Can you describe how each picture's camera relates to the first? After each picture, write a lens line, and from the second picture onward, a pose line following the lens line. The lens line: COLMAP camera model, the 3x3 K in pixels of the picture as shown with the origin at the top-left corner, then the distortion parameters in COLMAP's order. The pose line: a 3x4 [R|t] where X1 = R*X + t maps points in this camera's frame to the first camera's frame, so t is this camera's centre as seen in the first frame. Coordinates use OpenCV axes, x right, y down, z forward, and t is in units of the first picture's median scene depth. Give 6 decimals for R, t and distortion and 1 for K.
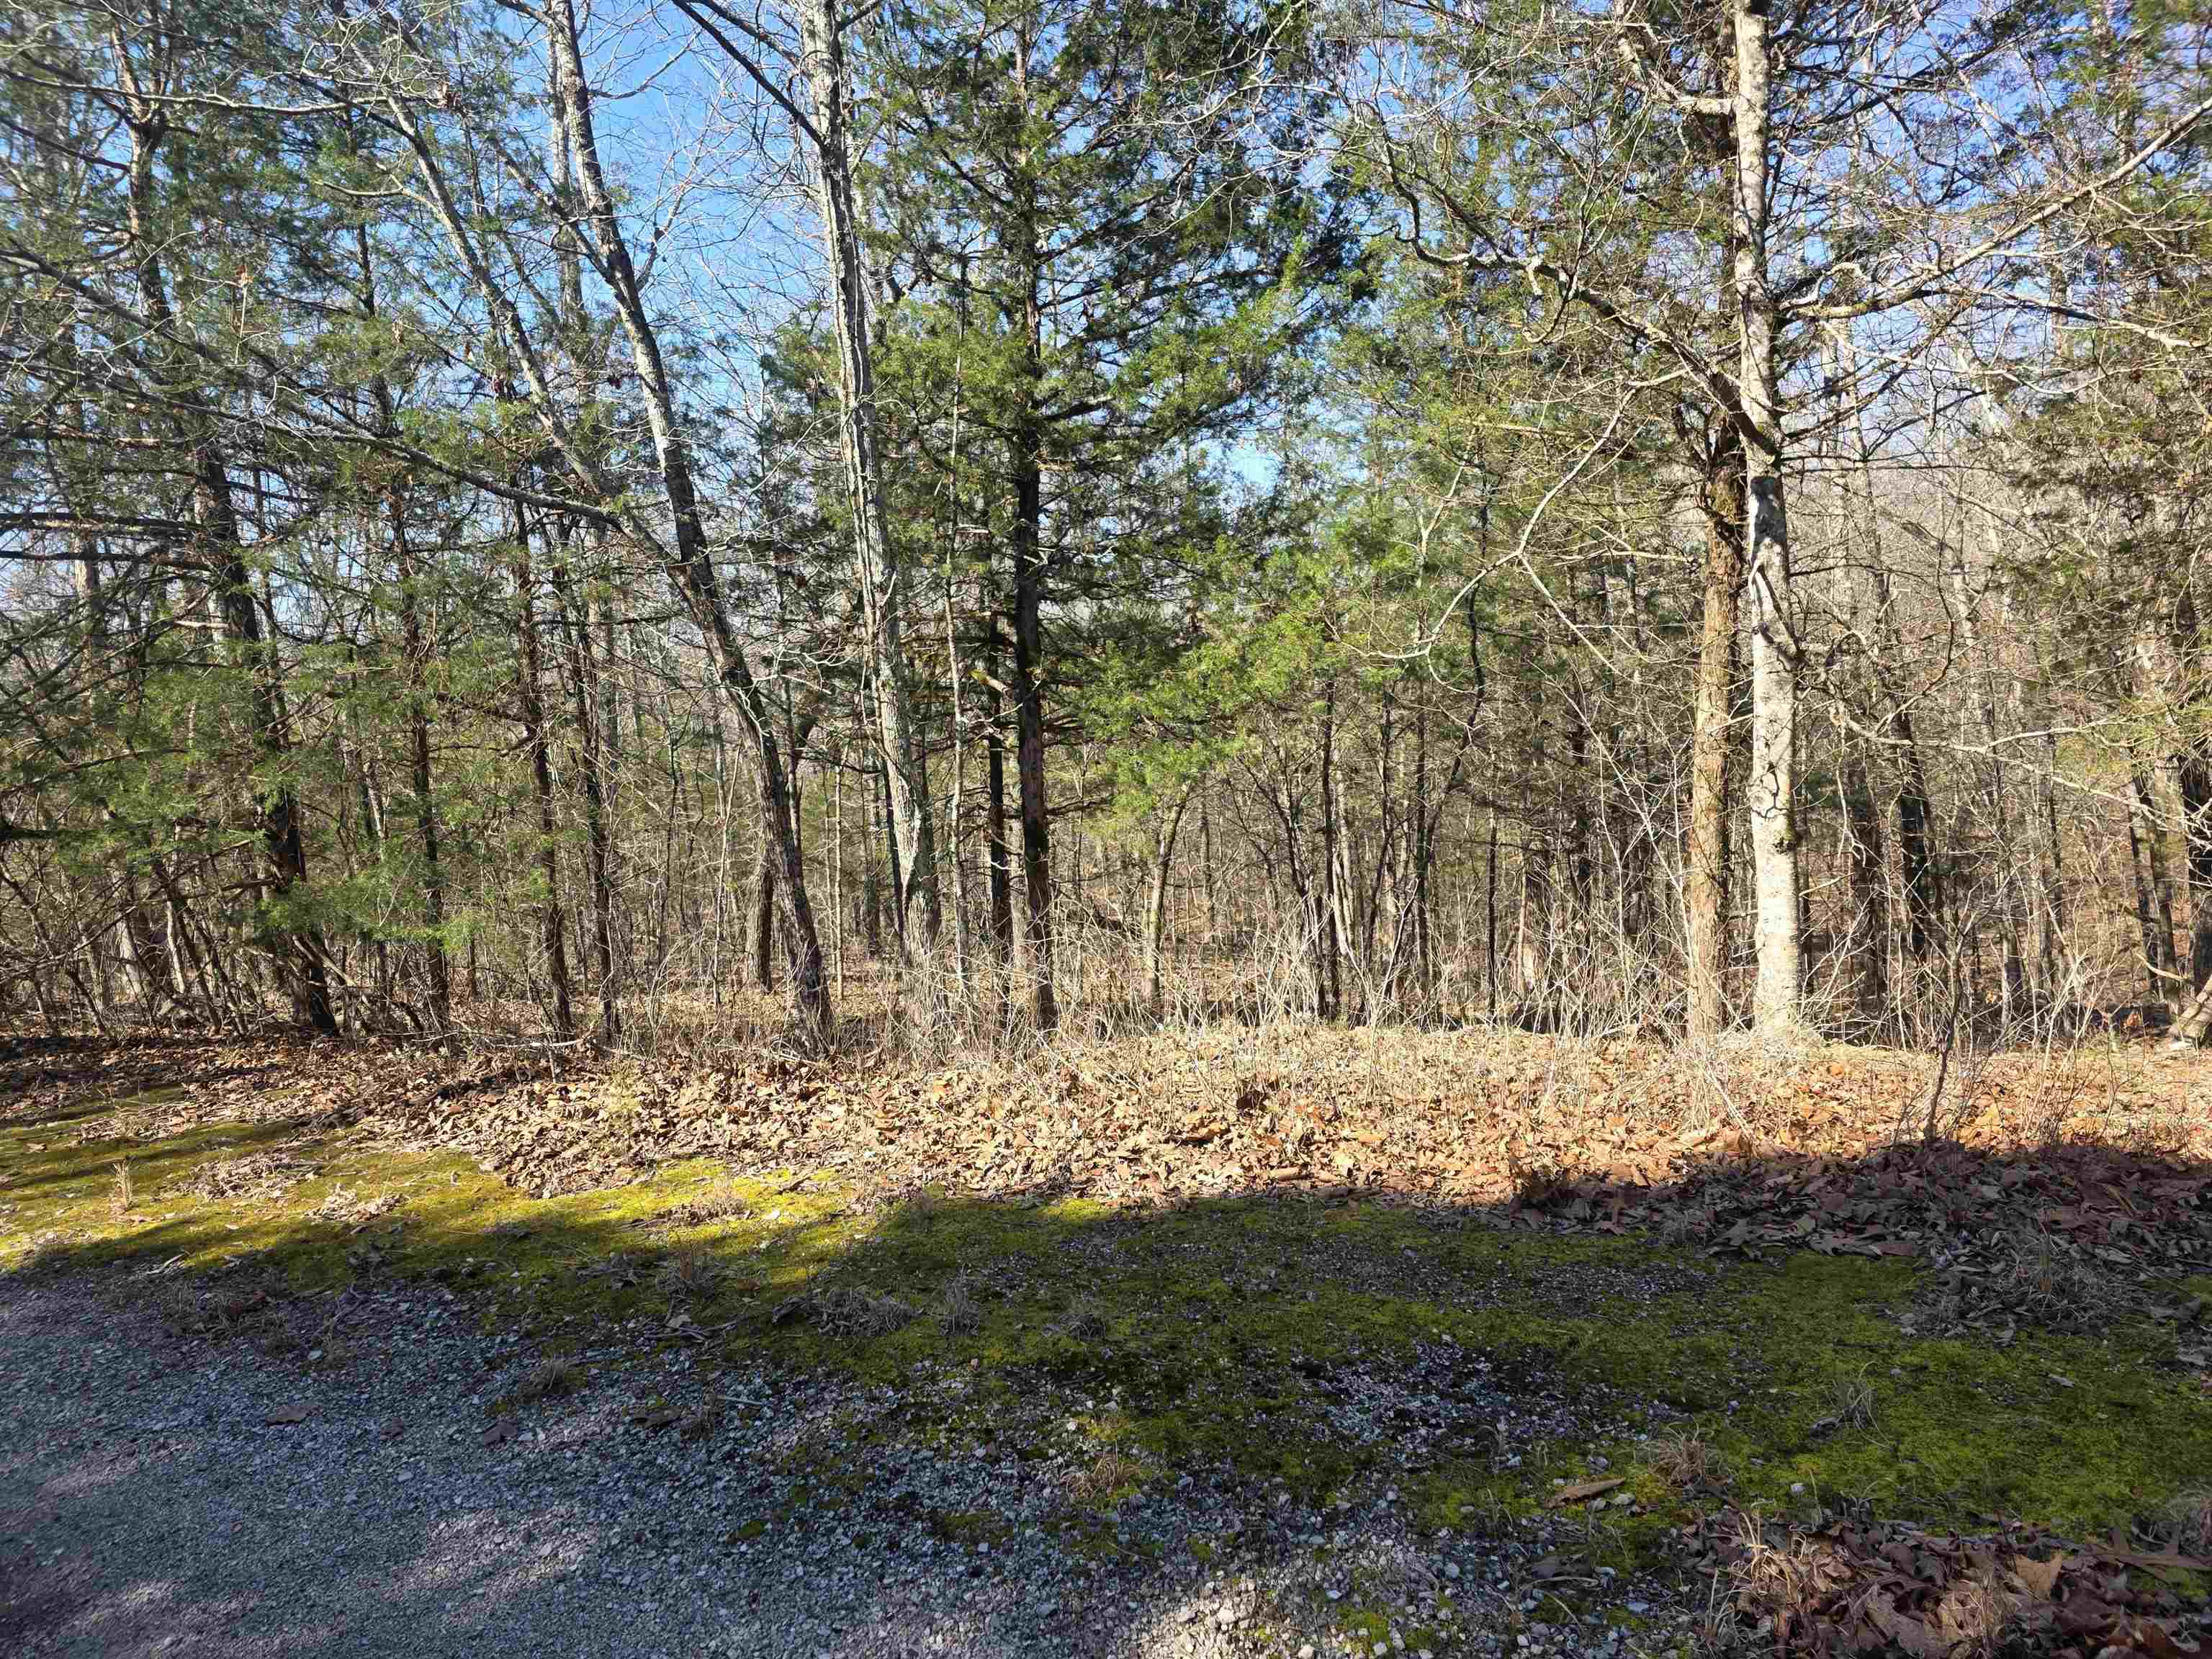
lens RADIAL K [[1471.3, 0, 1110.4], [0, 1471.3, 838.3], [0, 0, 1]] dist [0.045277, -0.039468]
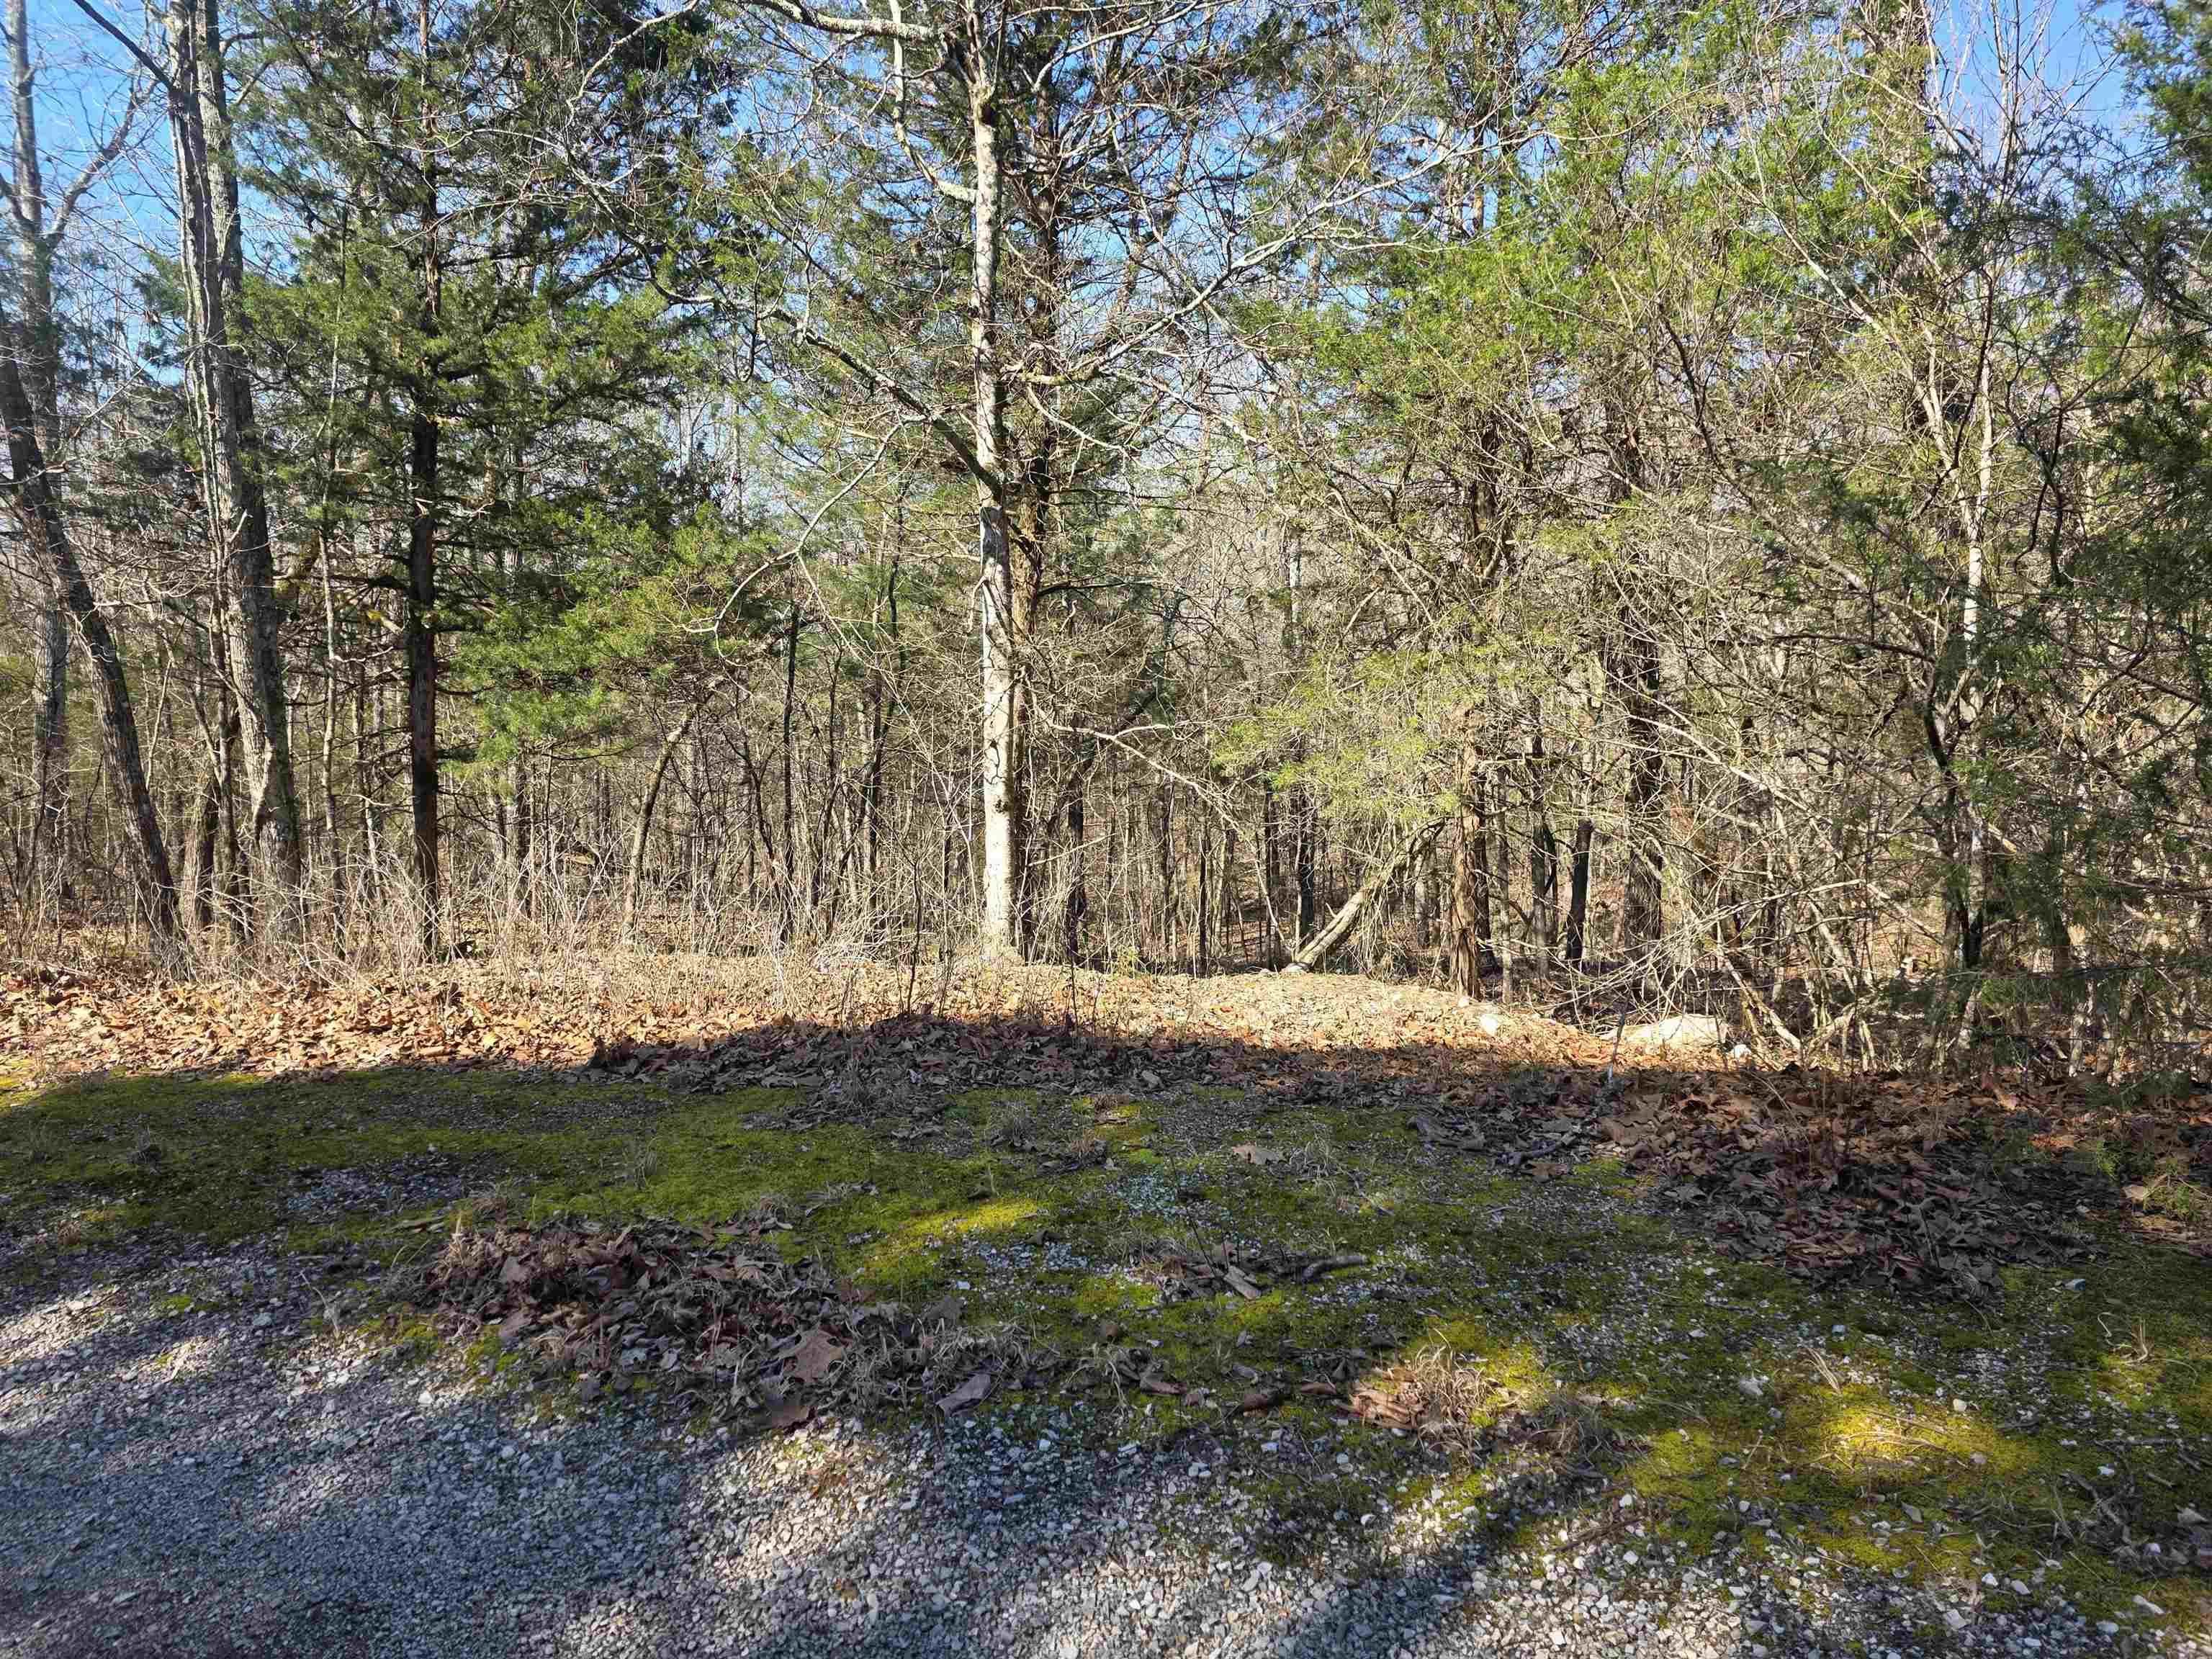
lens RADIAL K [[1471.3, 0, 1105.7], [0, 1471.3, 852.4], [0, 0, 1]] dist [0.045277, -0.039468]
pose [[0.966423, 0.034620, 0.254613, 0.229169], [-0.043233, 0.998664, 0.028310, 0.003364], [-0.253292, -0.038367, 0.966629, -0.215417]]
